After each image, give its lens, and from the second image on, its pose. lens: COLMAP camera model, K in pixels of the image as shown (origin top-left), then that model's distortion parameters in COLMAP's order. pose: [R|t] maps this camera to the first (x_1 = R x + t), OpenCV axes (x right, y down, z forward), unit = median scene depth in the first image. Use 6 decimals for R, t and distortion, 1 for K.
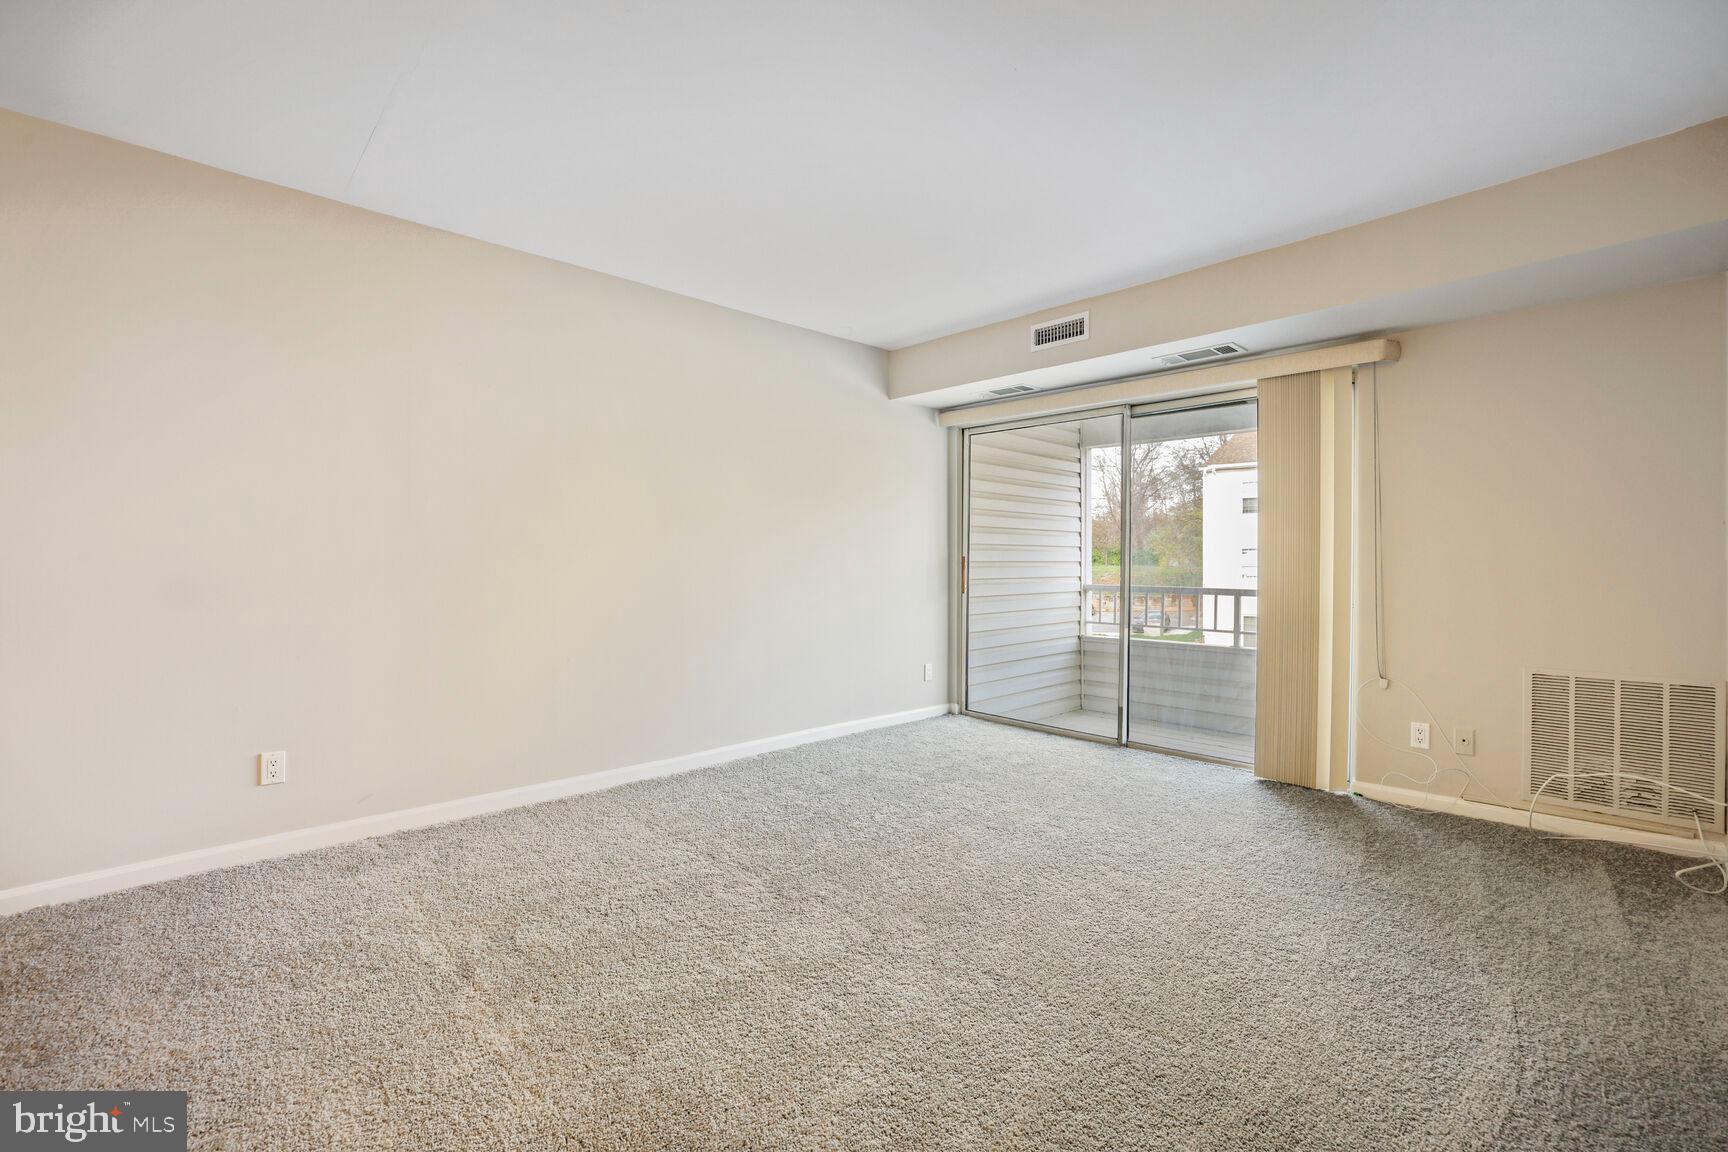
lens RADIAL K [[739.5, 0, 868.6], [0, 739.5, 563.2], [0, 0, 1]] dist [-0.030610, 0.003968]
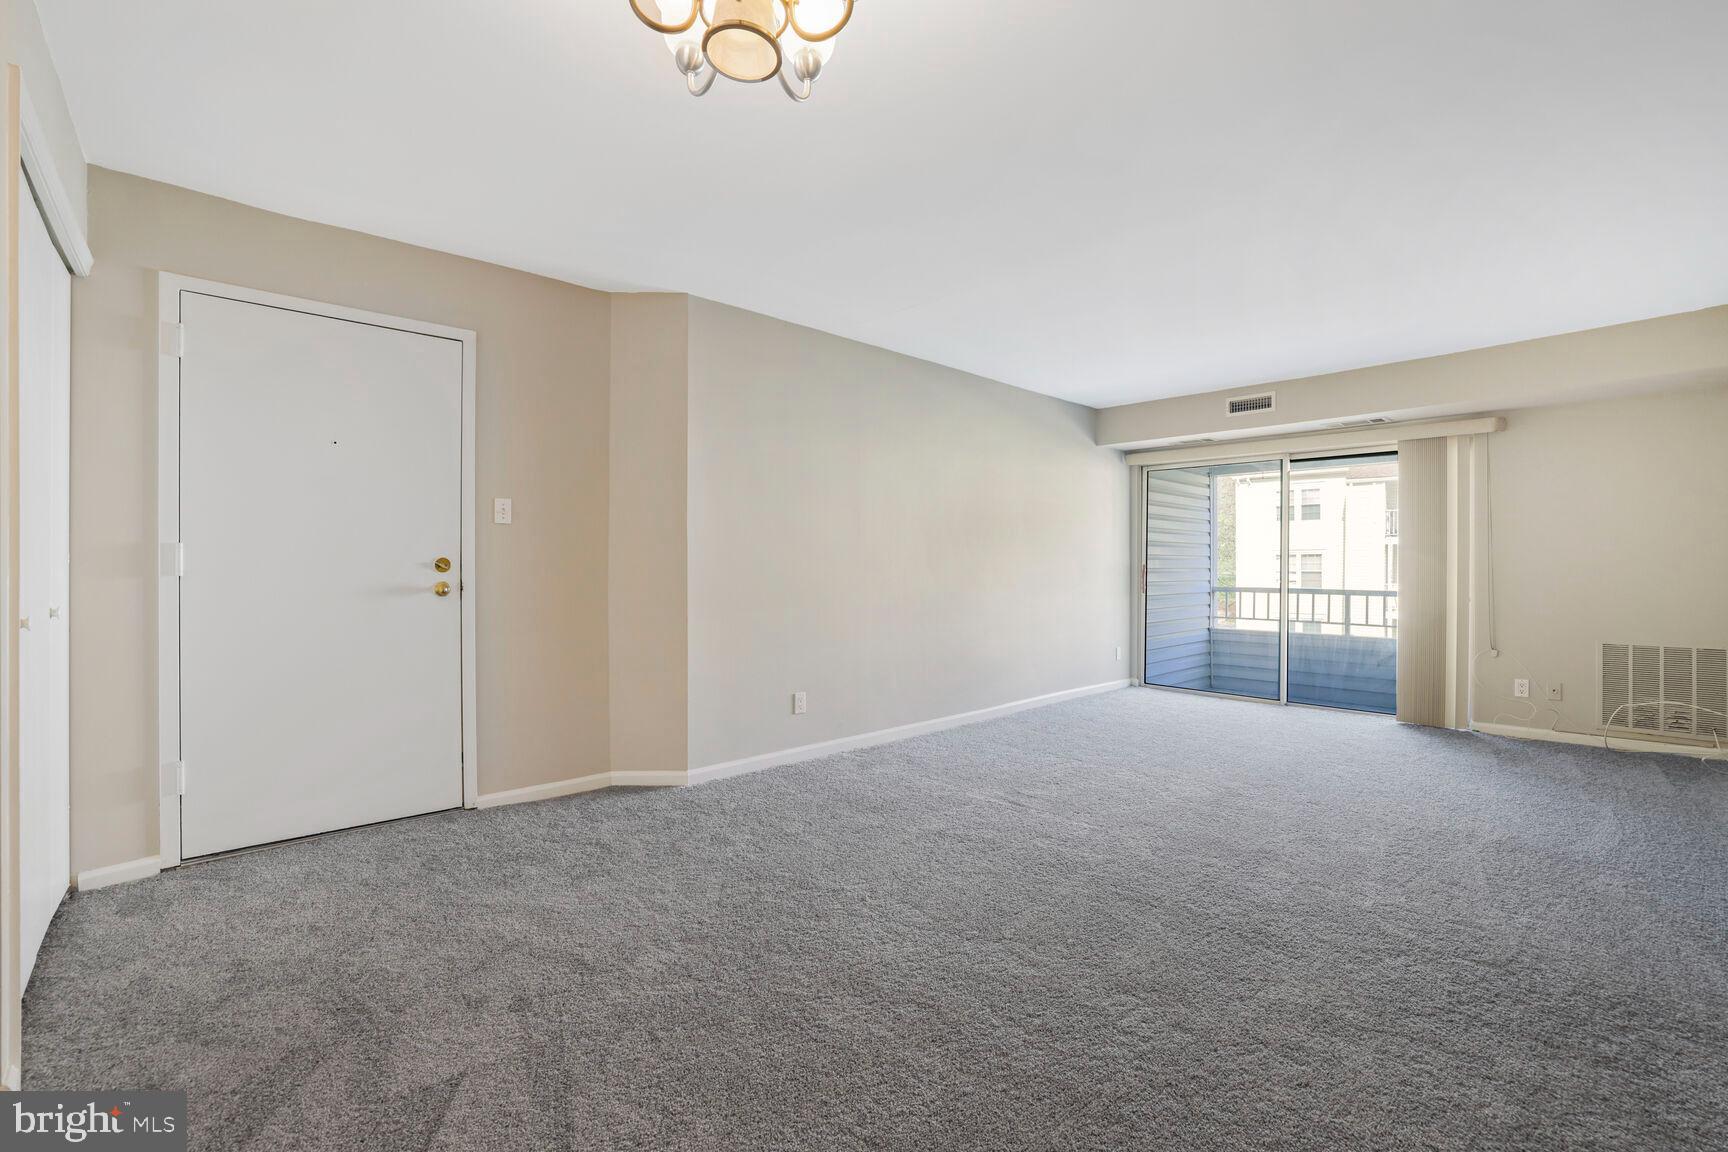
lens RADIAL K [[739.5, 0, 859.7], [0, 739.5, 562.4], [0, 0, 1]] dist [-0.030610, 0.003968]
pose [[0.999775, -0.001536, -0.021157, -0.538066], [0.001376, 0.999970, -0.007580, -0.006556], [0.021168, 0.007549, 0.999747, -0.478081]]
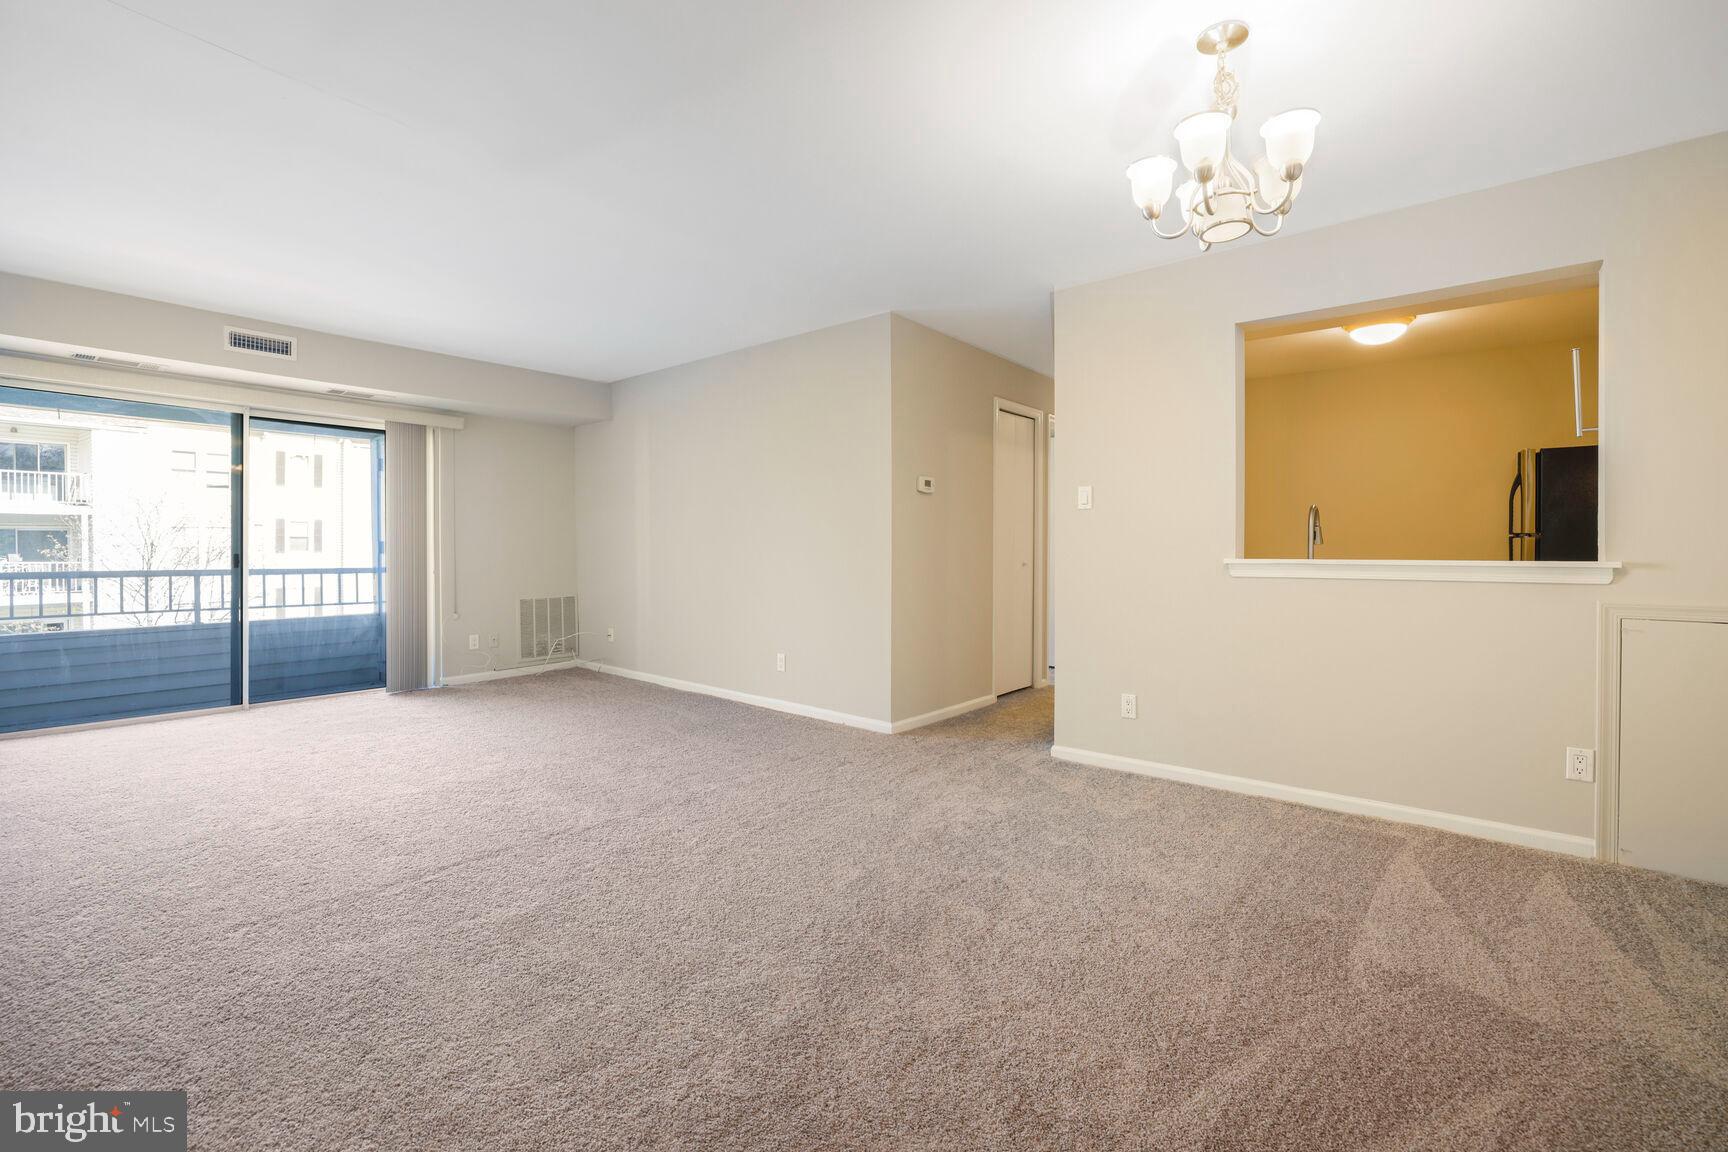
lens RADIAL K [[739.5, 0, 858.6], [0, 739.5, 565.4], [0, 0, 1]] dist [-0.030610, 0.003968]
pose [[-0.098770, -0.028548, 0.994701, -1.138691], [0.000181, 0.999588, 0.028707, -0.004496], [-0.995110, 0.003016, -0.098724, 0.229294]]
